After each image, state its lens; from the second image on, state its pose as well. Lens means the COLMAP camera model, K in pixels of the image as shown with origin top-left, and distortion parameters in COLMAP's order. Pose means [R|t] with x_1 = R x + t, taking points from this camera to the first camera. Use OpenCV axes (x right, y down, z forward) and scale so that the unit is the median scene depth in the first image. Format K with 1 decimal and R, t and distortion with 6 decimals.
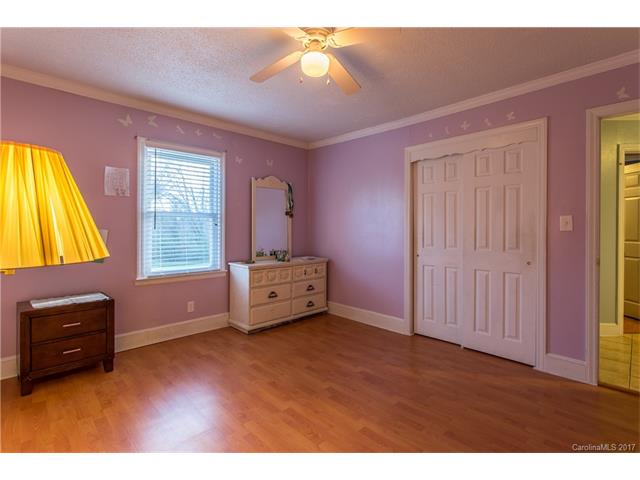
lens RADIAL K [[309.2, 0, 312.9], [0, 309.2, 227.6], [0, 0, 1]] dist [0.000471, -0.000089]
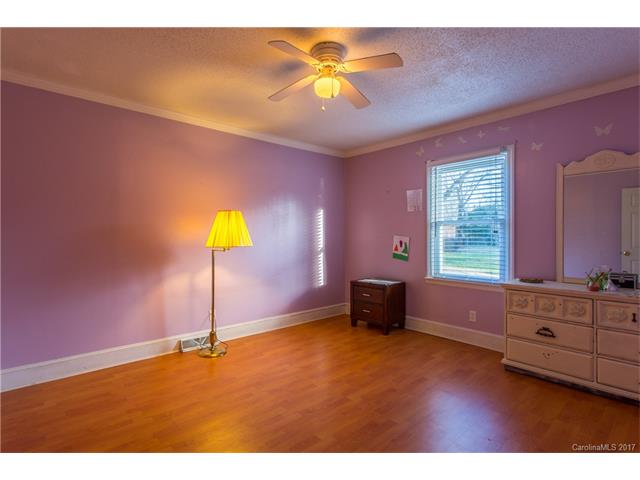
lens RADIAL K [[305.3, 0, 316.7], [0, 305.3, 239.0], [0, 0, 1]] dist [0.000437, 0.000886]
pose [[-0.013326, 0.000982, -0.999911, 0.639436], [-0.004681, 0.999989, 0.001044, 0.014638], [0.999900, 0.004694, -0.013322, 0.577662]]
